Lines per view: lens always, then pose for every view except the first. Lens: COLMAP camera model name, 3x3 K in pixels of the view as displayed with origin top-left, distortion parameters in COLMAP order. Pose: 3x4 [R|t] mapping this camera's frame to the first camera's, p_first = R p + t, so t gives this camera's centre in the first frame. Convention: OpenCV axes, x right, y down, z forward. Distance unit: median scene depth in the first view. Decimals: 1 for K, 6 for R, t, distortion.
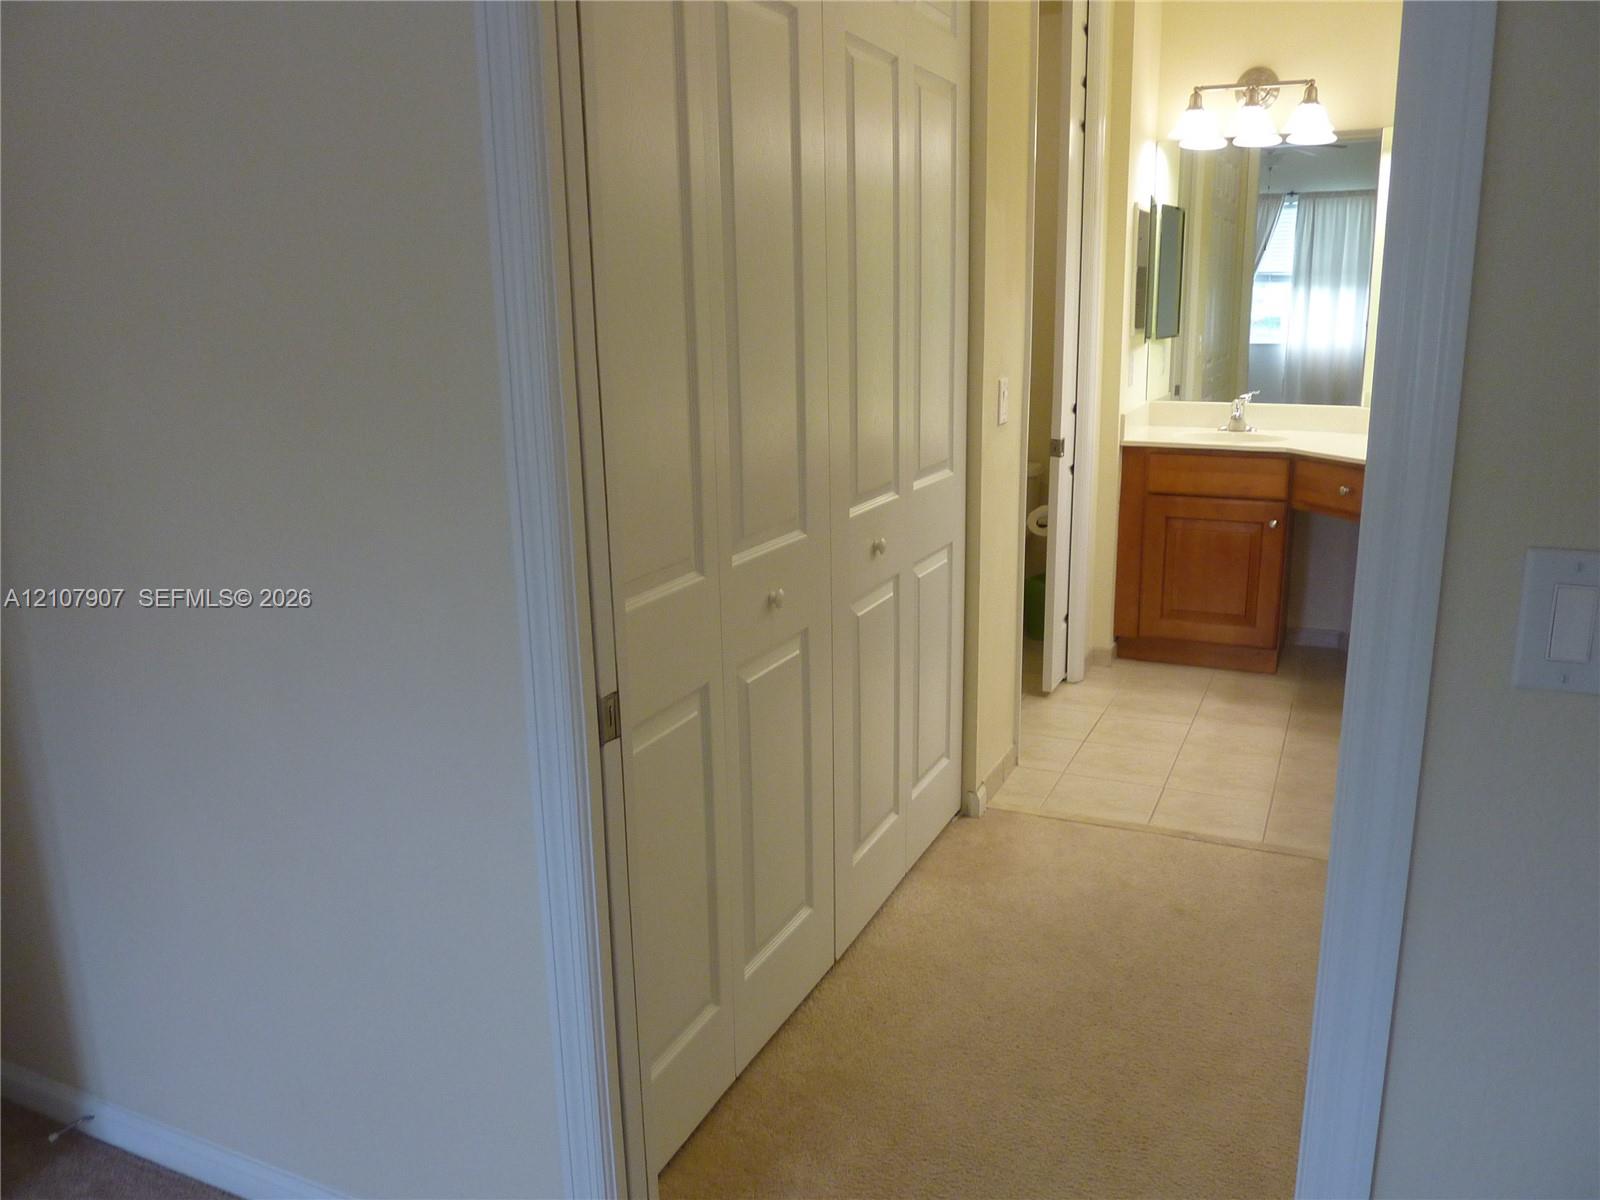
lens RADIAL K [[1210.2, 0, 822.6], [0, 1210.2, 593.8], [0, 0, 1]] dist [-0.001098, -0.000137]
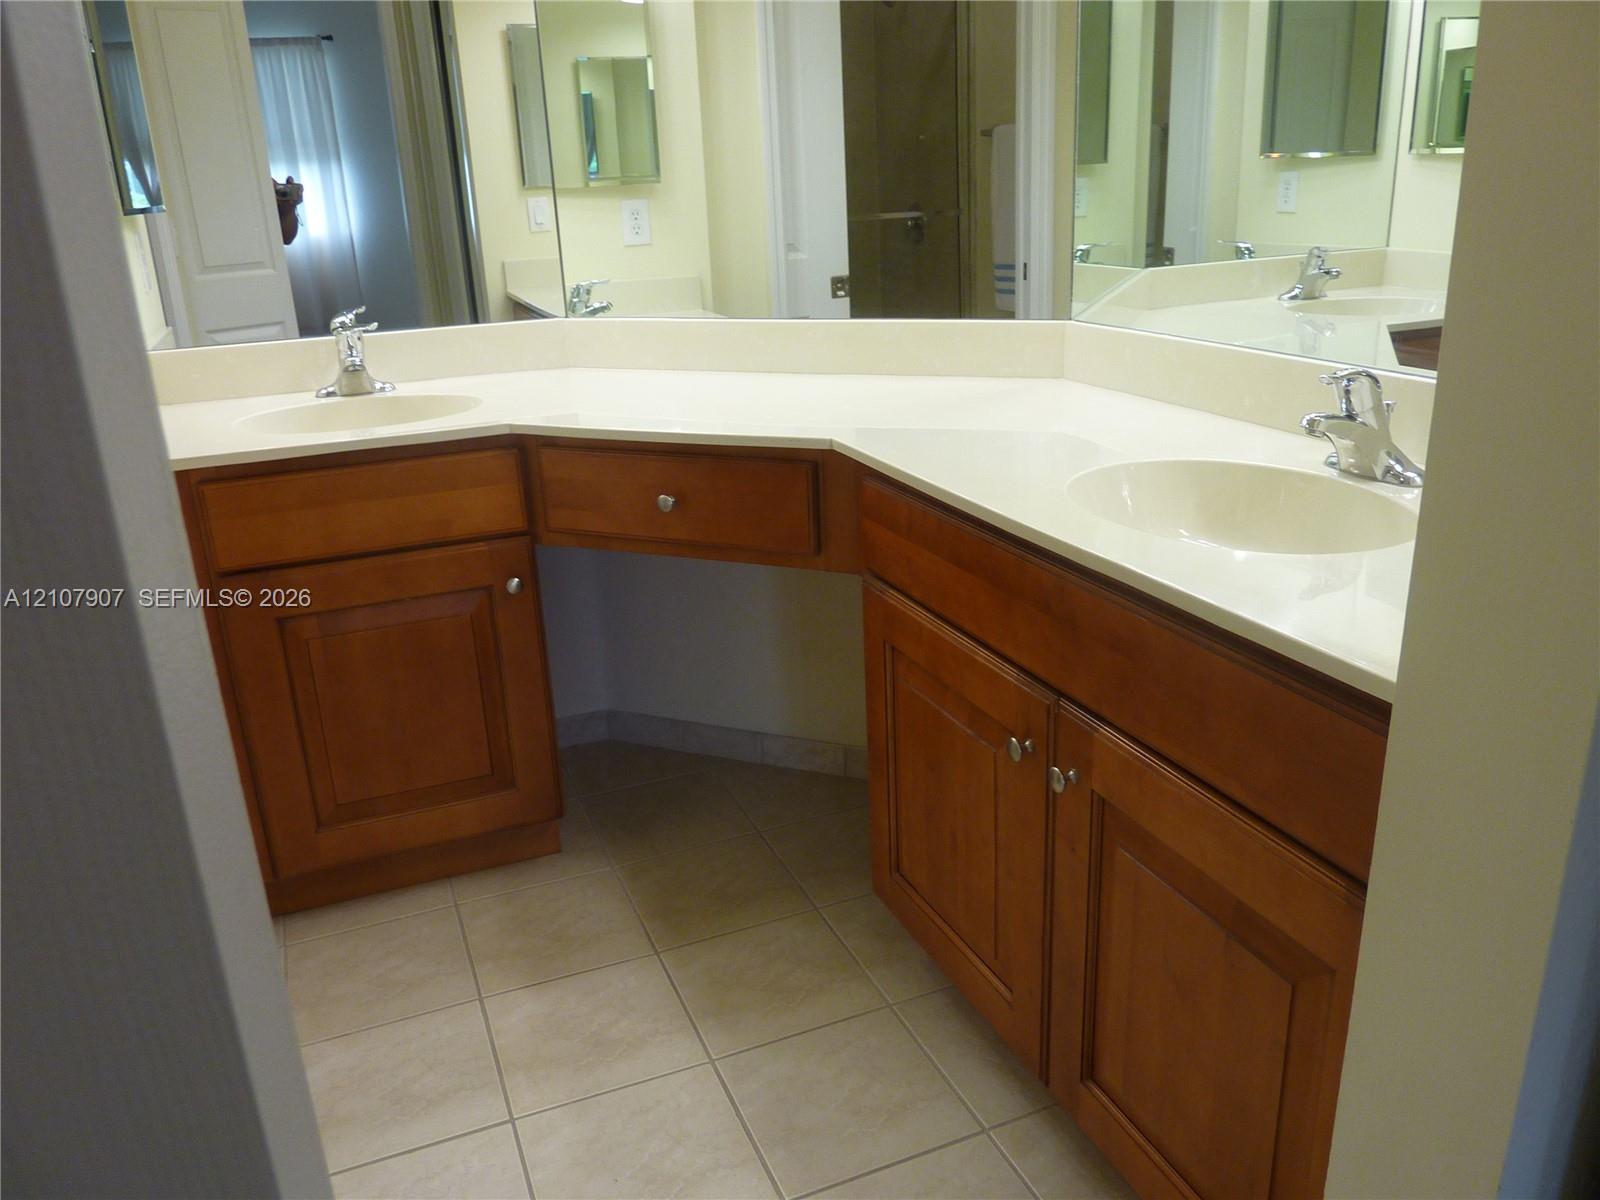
lens RADIAL K [[1210.2, 0, 822.6], [0, 1210.2, 593.8], [0, 0, 1]] dist [-0.001098, -0.000137]
pose [[0.683282, -0.255596, 0.683957, 0.124633], [0.201767, 0.966349, 0.159559, -0.103144], [-0.701724, 0.028976, 0.711860, 0.558589]]
